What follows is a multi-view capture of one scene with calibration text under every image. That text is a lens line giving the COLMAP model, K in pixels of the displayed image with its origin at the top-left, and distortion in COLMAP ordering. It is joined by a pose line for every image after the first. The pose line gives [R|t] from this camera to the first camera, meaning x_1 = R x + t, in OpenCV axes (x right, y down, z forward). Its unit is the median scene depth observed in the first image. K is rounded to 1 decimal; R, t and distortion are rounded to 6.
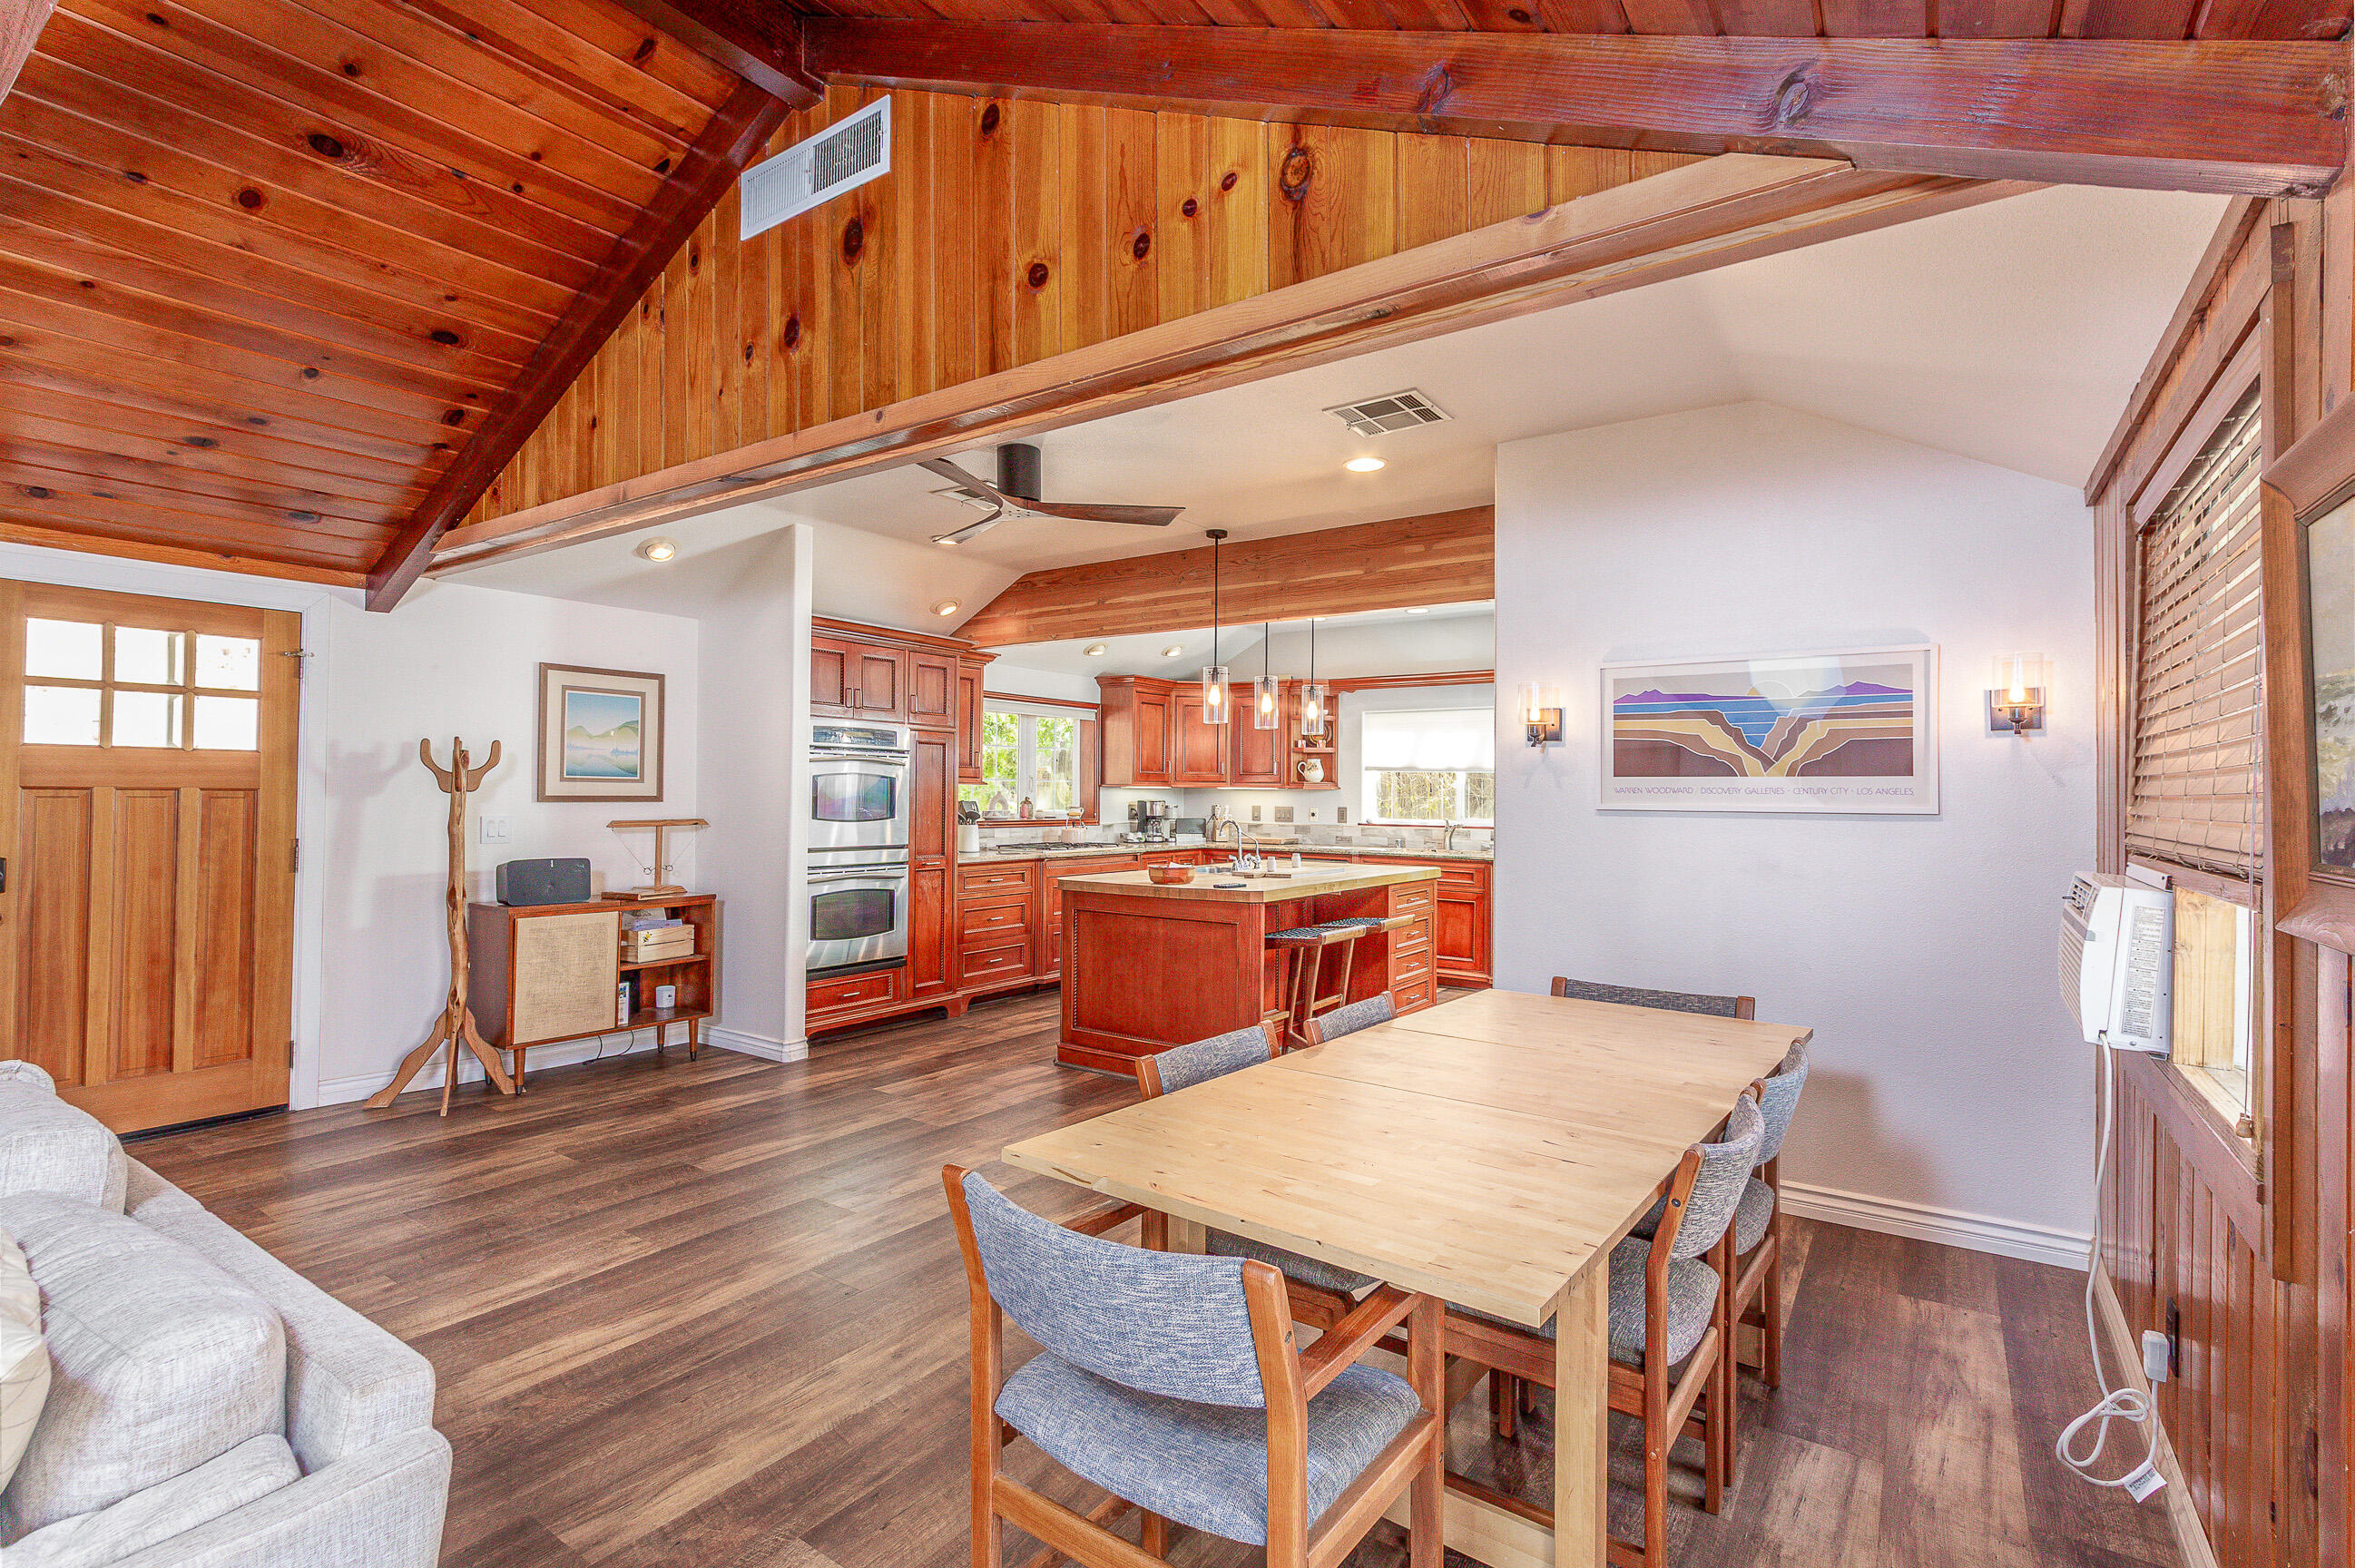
lens RADIAL K [[1090.3, 0, 1177.5], [0, 1090.3, 784.0], [0, 0, 1]] dist [0.004802, -0.000036]
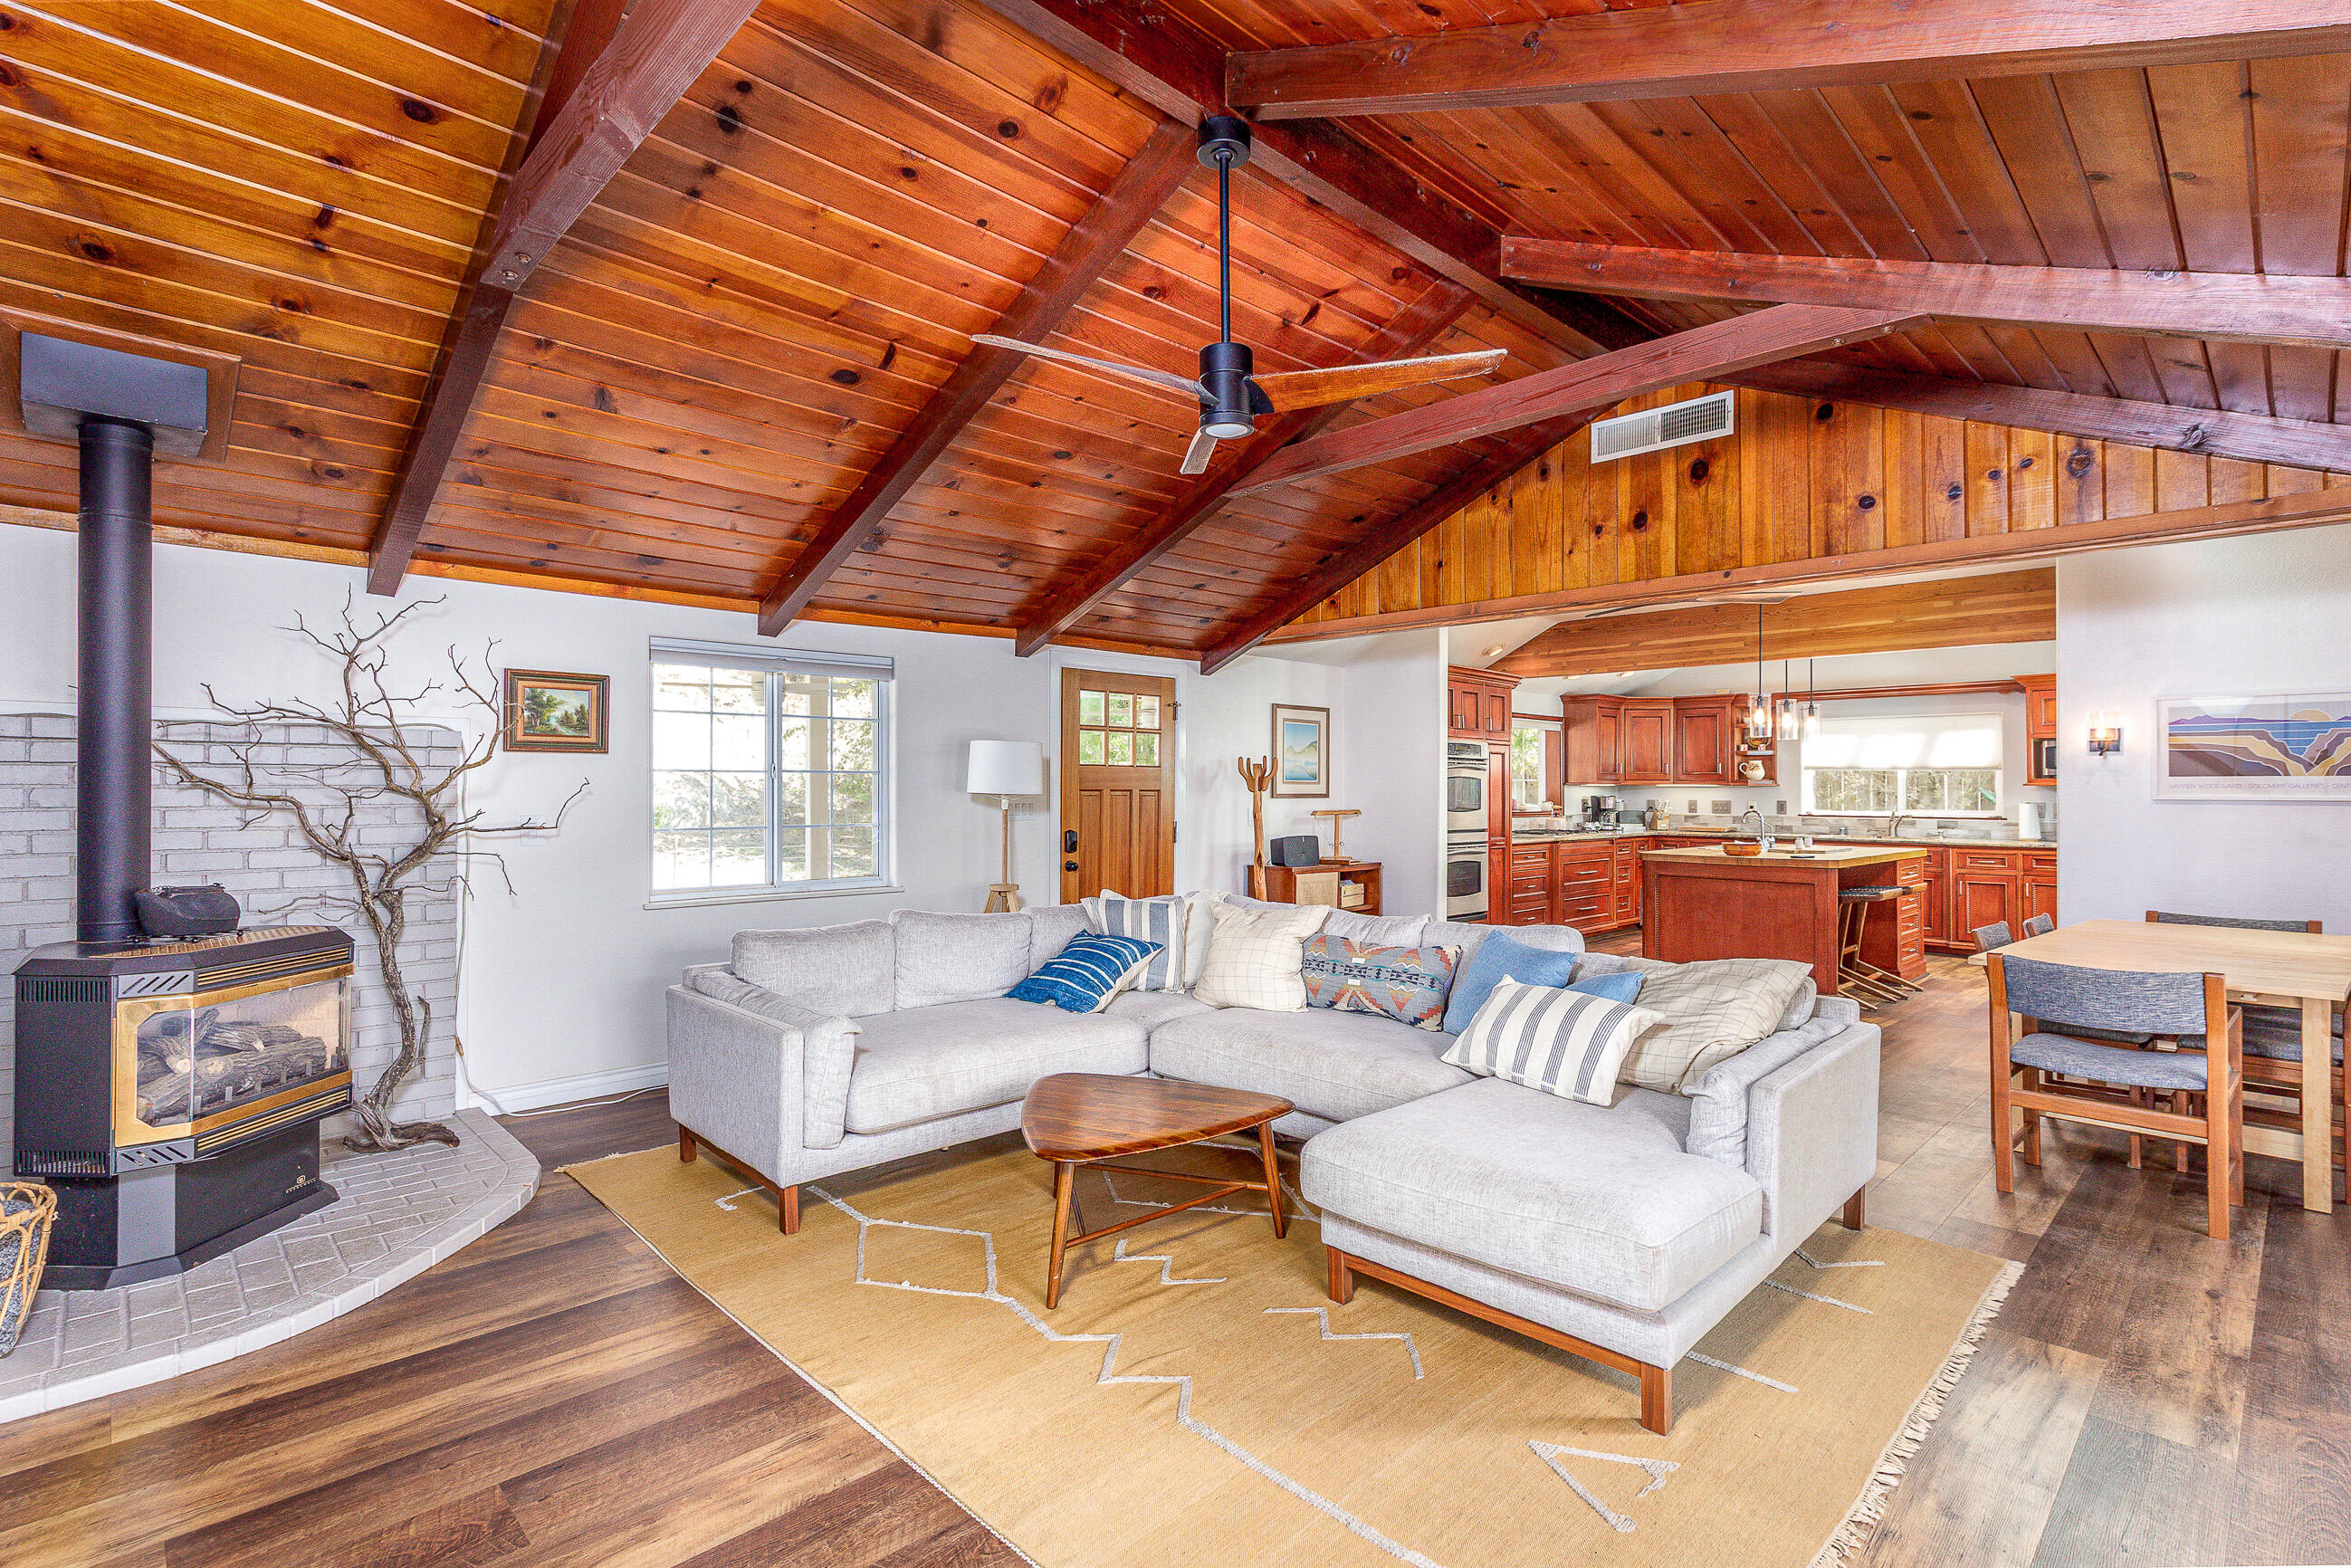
lens RADIAL K [[1088.5, 0, 1175.5], [0, 1088.5, 784.0], [0, 0, 1]] dist [0.004802, -0.000036]
pose [[0.980677, -0.006345, -0.195533, -0.397258], [0.006841, 0.999975, 0.001864, -0.005643], [0.195516, -0.003166, 0.980695, -0.437517]]
